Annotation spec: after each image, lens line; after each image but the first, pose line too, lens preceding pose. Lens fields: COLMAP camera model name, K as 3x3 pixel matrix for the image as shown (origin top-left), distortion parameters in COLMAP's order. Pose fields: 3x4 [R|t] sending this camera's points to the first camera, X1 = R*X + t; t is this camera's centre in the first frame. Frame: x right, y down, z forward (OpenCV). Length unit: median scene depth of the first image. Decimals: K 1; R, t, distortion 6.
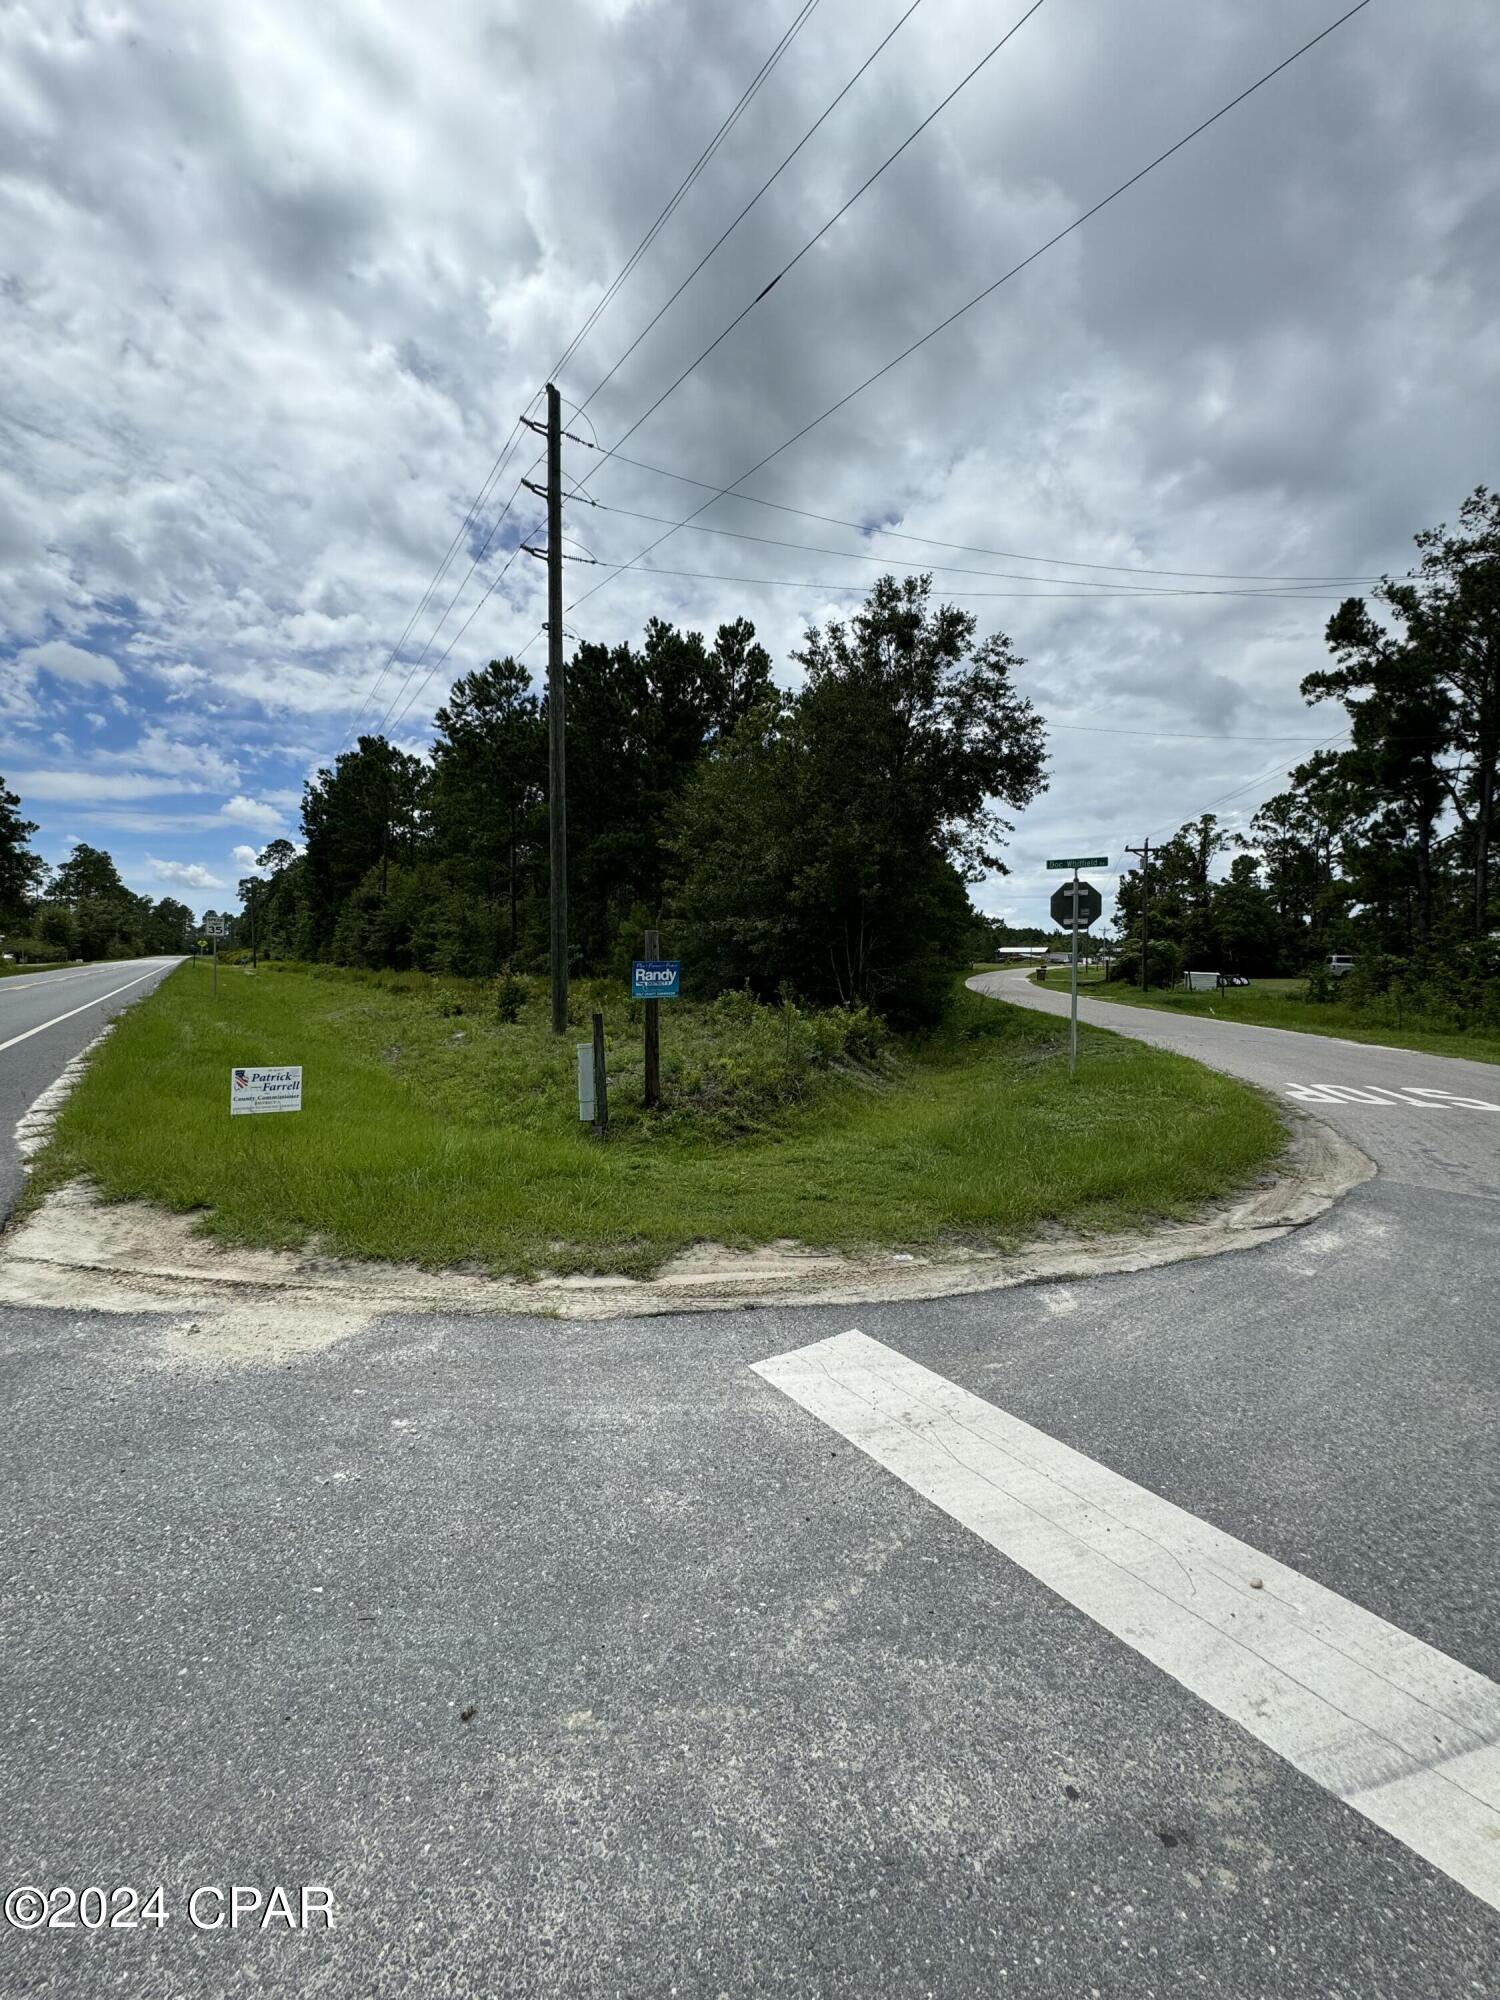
lens RADIAL K [[814.7, 0, 746.1], [0, 814.7, 993.5], [0, 0, 1]] dist [-0.002934, 0.000803]
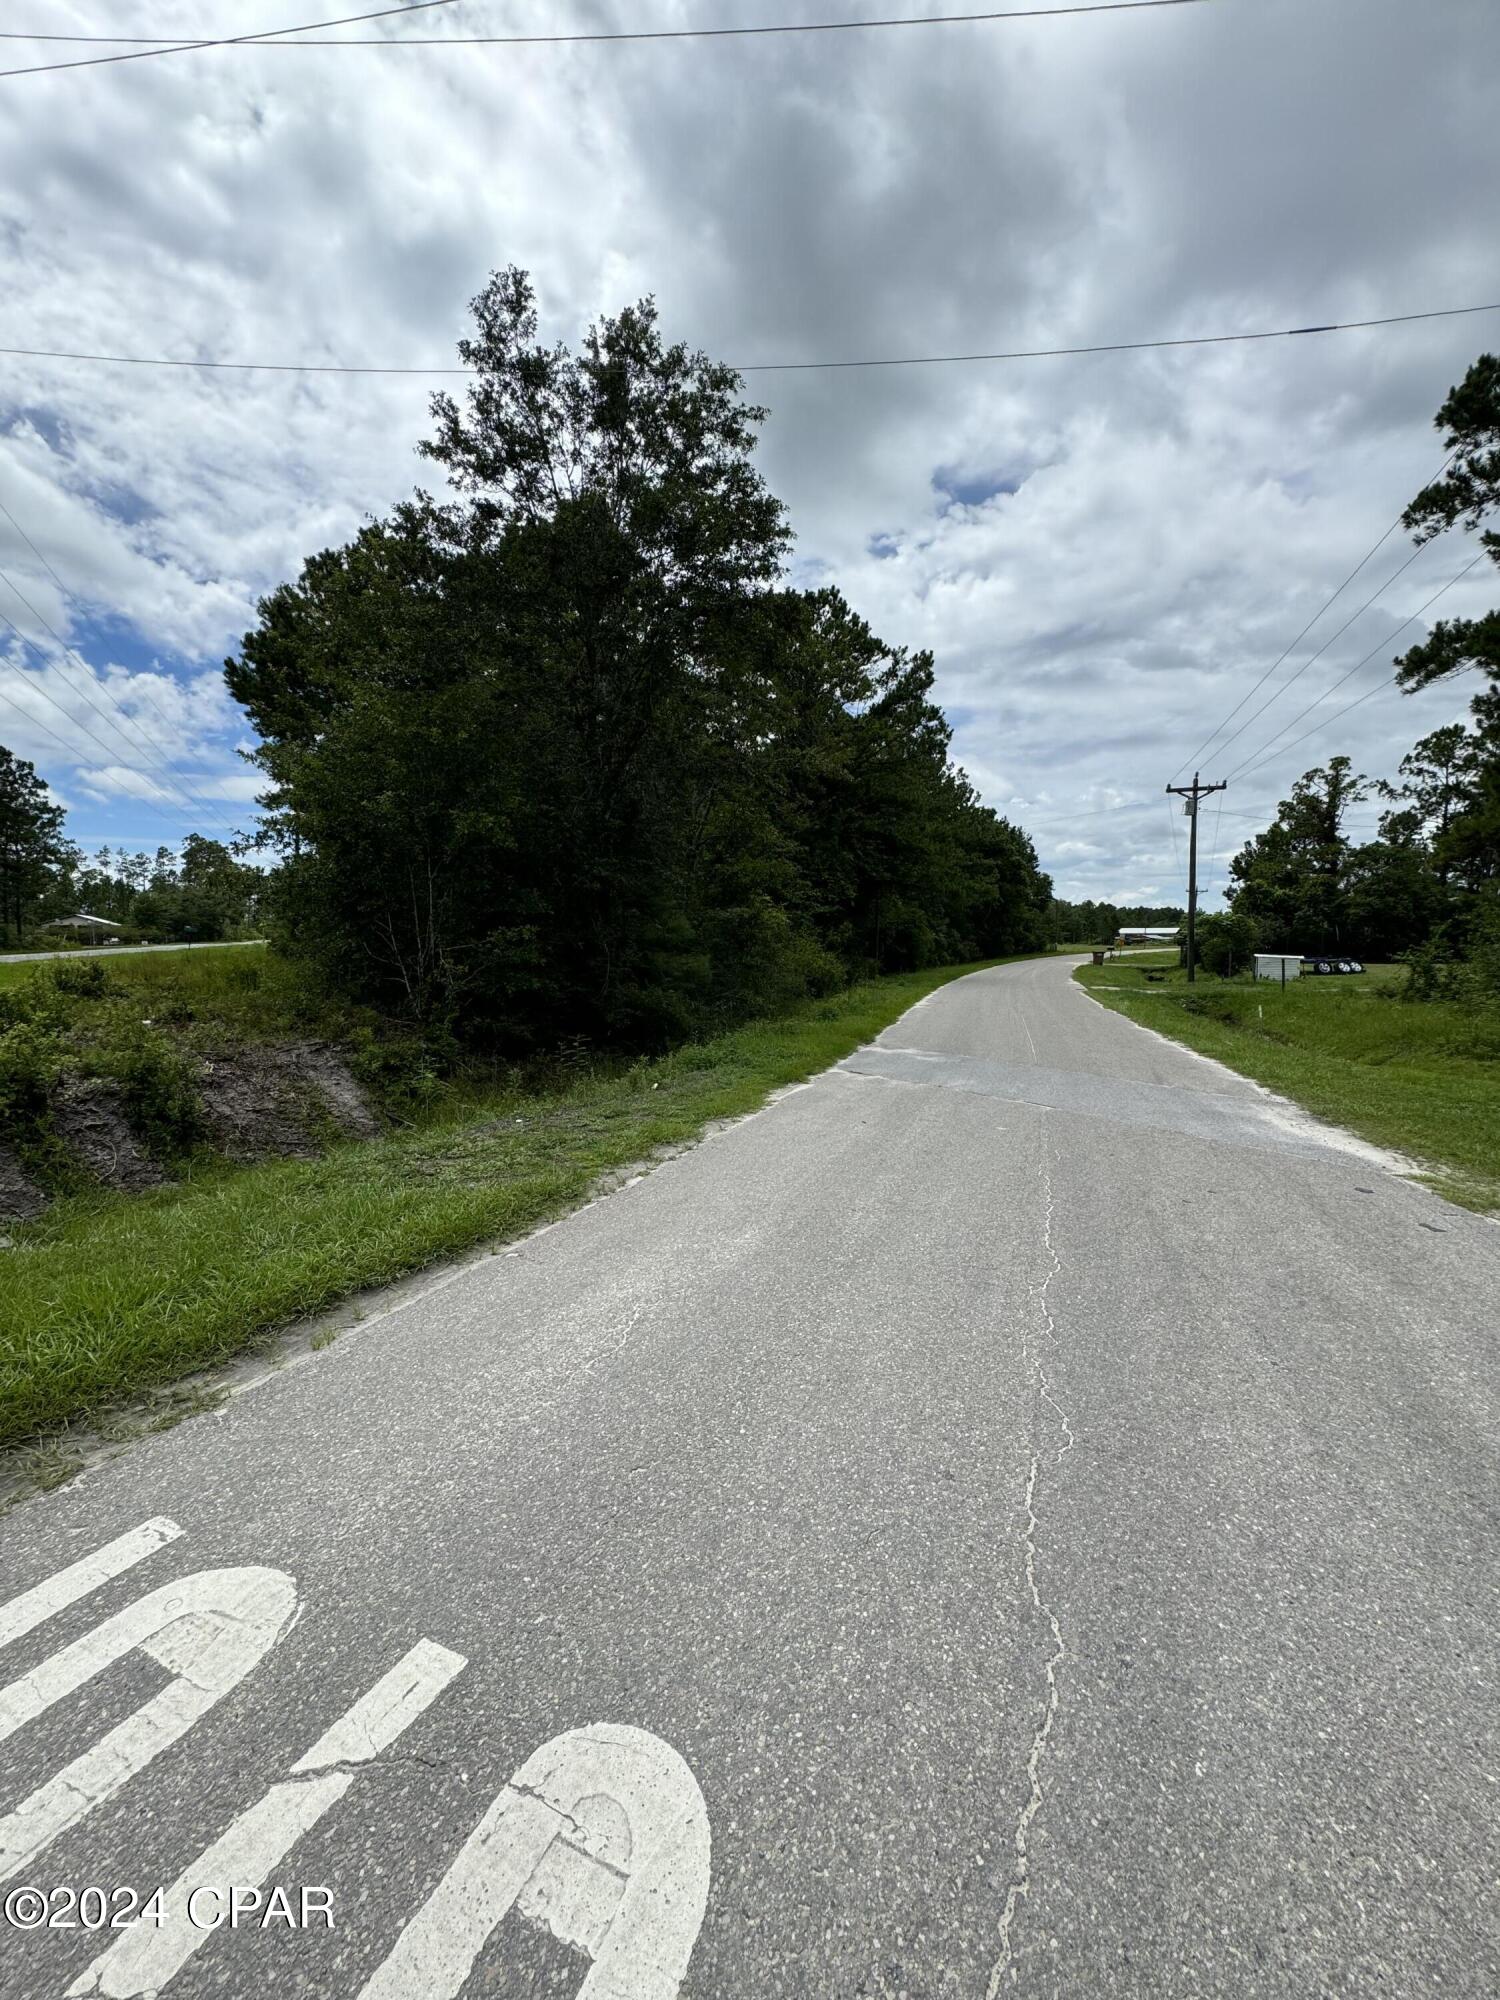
lens RADIAL K [[814.7, 0, 735.0], [0, 814.7, 962.0], [0, 0, 1]] dist [-0.002934, 0.000803]
pose [[0.986376, 0.003431, -0.164472, 0.128805], [-0.006424, 0.999823, -0.017670, -0.002800], [0.164382, 0.018486, 0.986223, 0.136080]]
